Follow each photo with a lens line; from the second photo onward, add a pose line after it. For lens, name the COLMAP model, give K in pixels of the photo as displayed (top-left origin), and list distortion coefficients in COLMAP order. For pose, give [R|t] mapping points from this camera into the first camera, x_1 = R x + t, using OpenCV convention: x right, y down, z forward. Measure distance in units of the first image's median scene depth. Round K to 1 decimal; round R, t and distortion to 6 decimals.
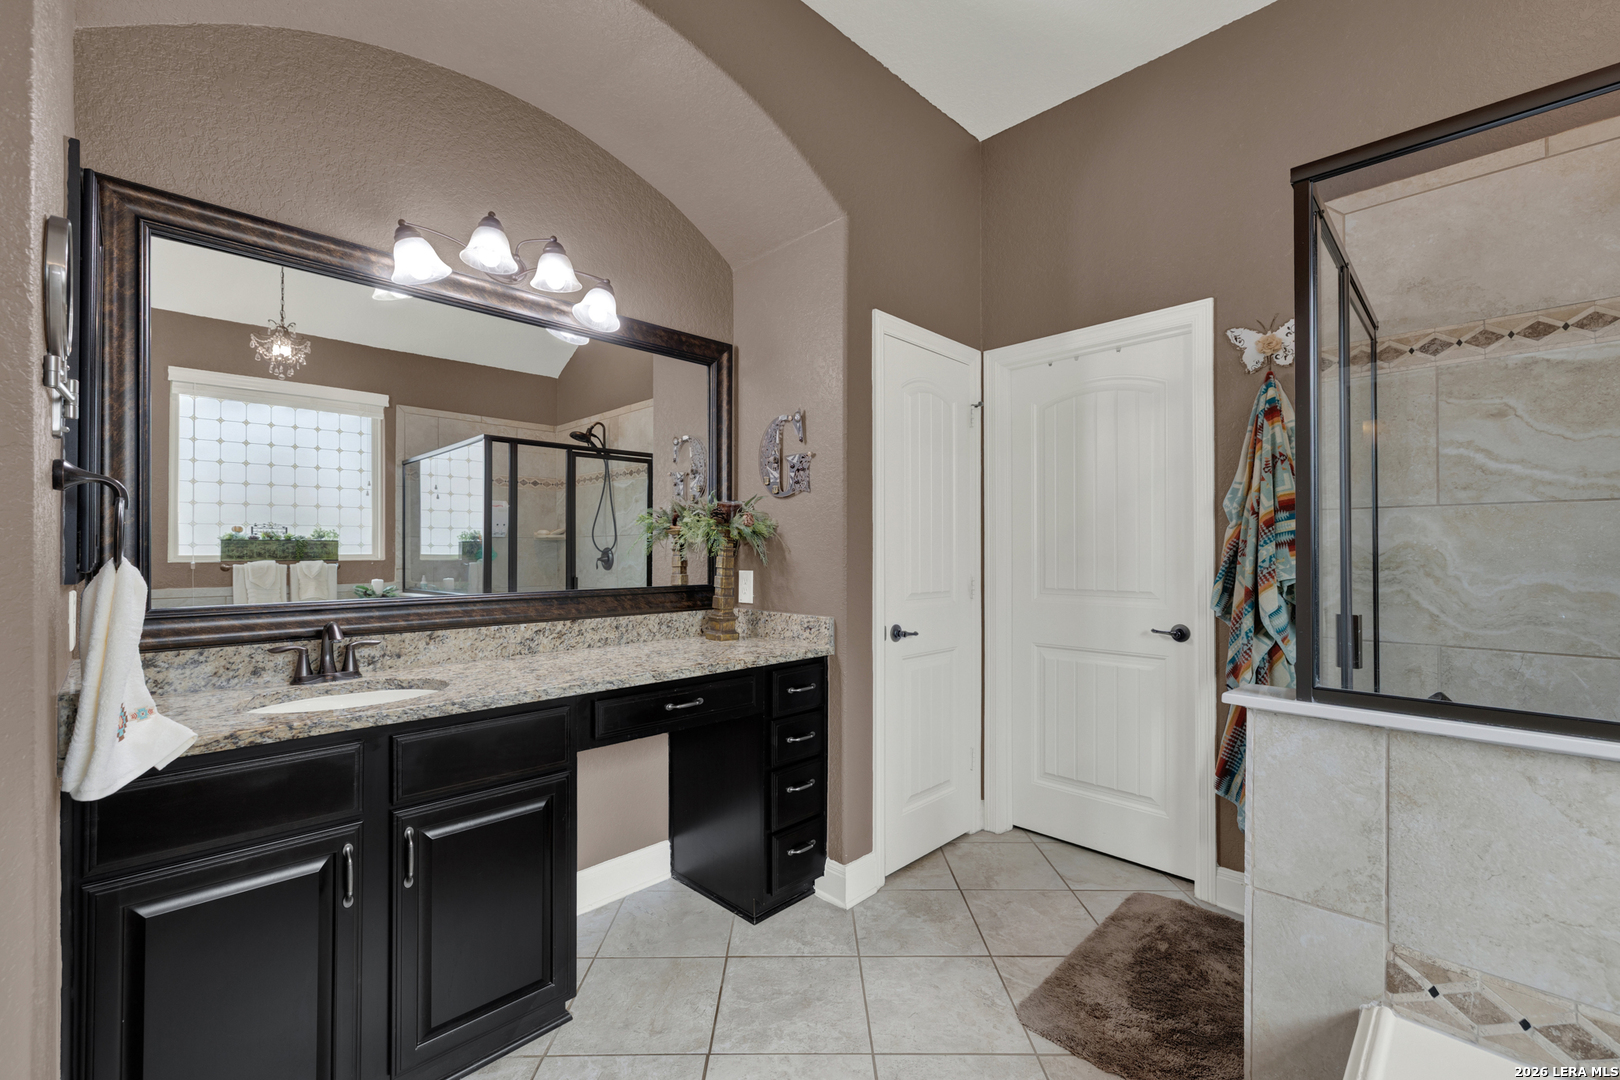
lens RADIAL K [[691.3, 0, 801.6], [0, 691.3, 550.1], [0, 0, 1]] dist [-0.004018, 0.002816]
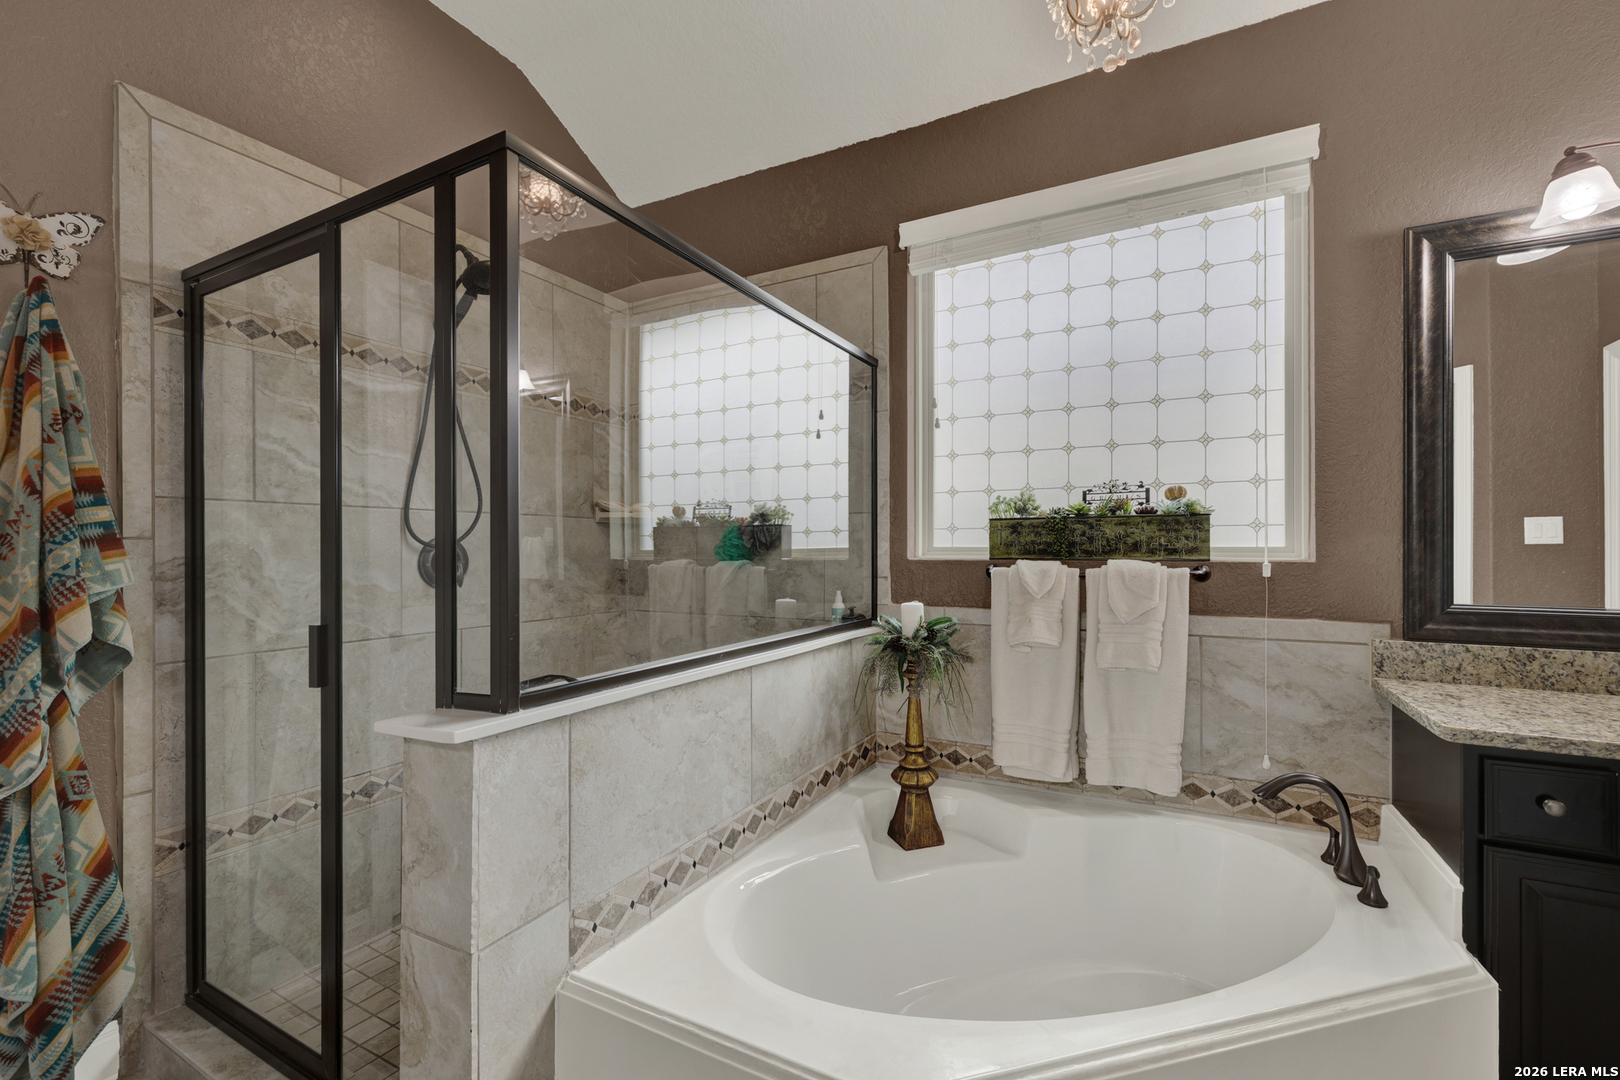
lens RADIAL K [[691.3, 0, 796.9], [0, 691.3, 544.1], [0, 0, 1]] dist [-0.004018, 0.002816]
pose [[-0.283324, 0.006214, 0.959004, -0.156511], [-0.000521, 0.999978, -0.006634, -0.001461], [-0.959024, -0.002379, -0.283315, 0.510375]]
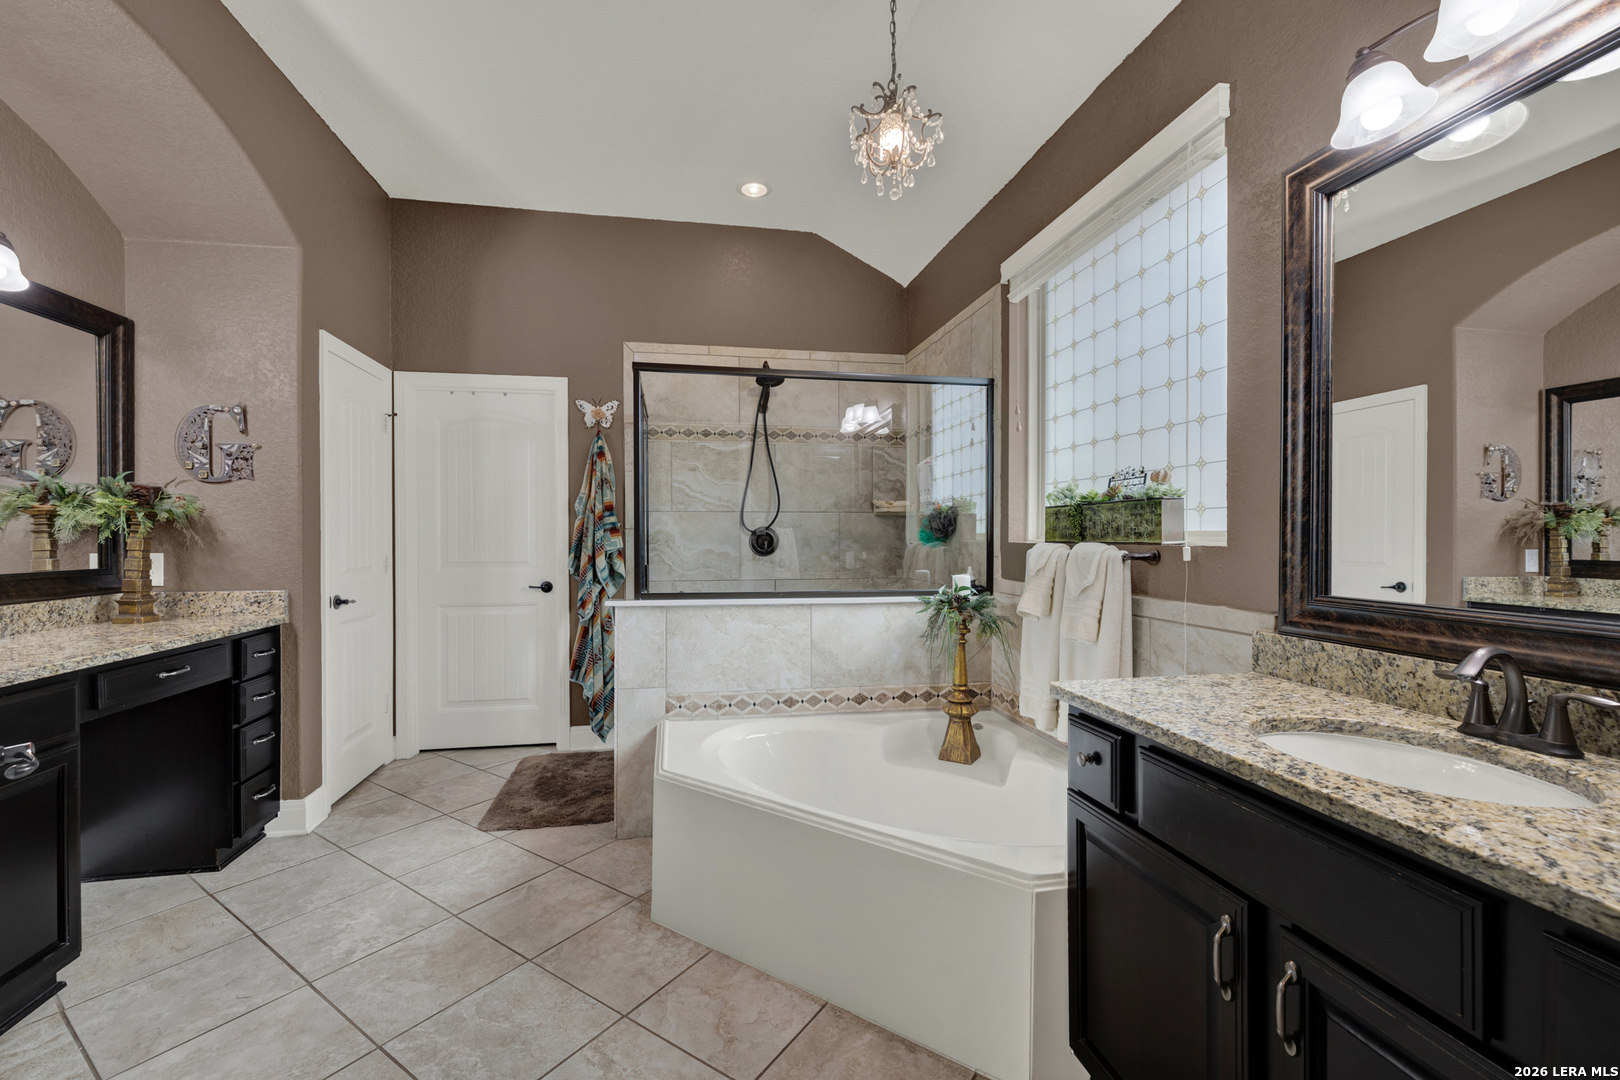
lens RADIAL K [[691.3, 0, 804.3], [0, 691.3, 538.7], [0, 0, 1]] dist [-0.004018, 0.002816]
pose [[0.567035, -0.003577, 0.823686, -0.468695], [-0.001747, 0.999983, 0.005546, 0.002568], [-0.823692, -0.004584, 0.567020, -0.416441]]
